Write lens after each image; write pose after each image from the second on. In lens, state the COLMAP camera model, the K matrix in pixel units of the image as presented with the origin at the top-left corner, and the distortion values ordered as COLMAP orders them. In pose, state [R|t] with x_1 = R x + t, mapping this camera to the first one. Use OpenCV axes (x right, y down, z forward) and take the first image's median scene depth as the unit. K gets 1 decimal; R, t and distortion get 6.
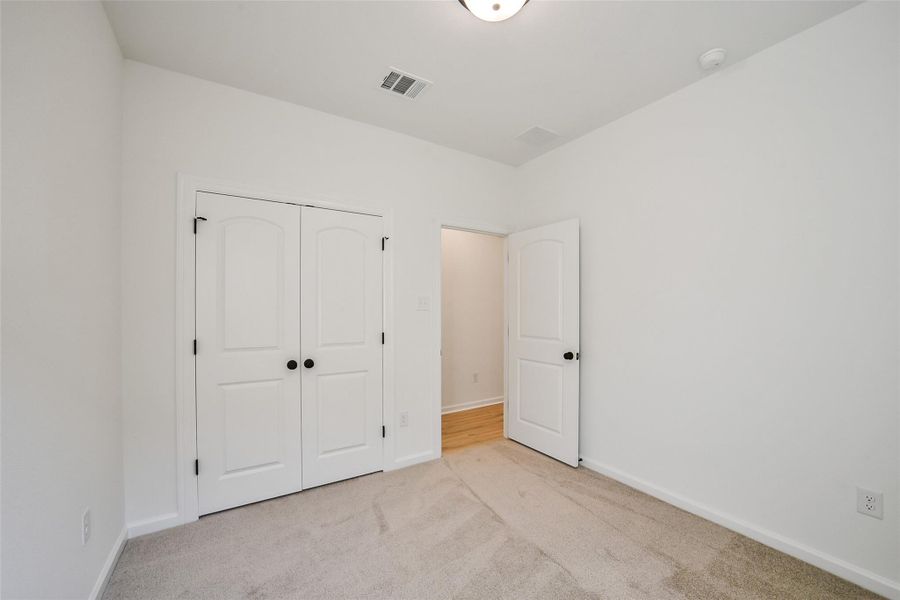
lens RADIAL K [[352.7, 0, 448.7], [0, 352.7, 311.5], [0, 0, 1]] dist [-0.014255, -0.000012]
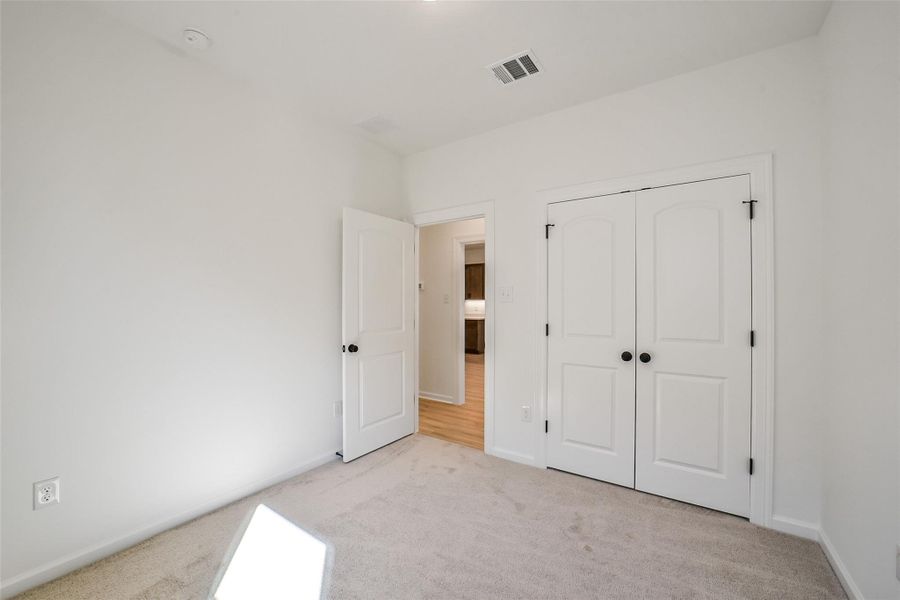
lens RADIAL K [[348.1, 0, 450.0], [0, 348.1, 300.0], [0, 0, 1]] dist [-0.012354, 0.000195]
pose [[0.422139, -0.000917, -0.906531, 0.248199], [-0.003851, 0.999989, -0.002804, -0.000339], [0.906523, 0.004674, 0.422131, 0.161585]]
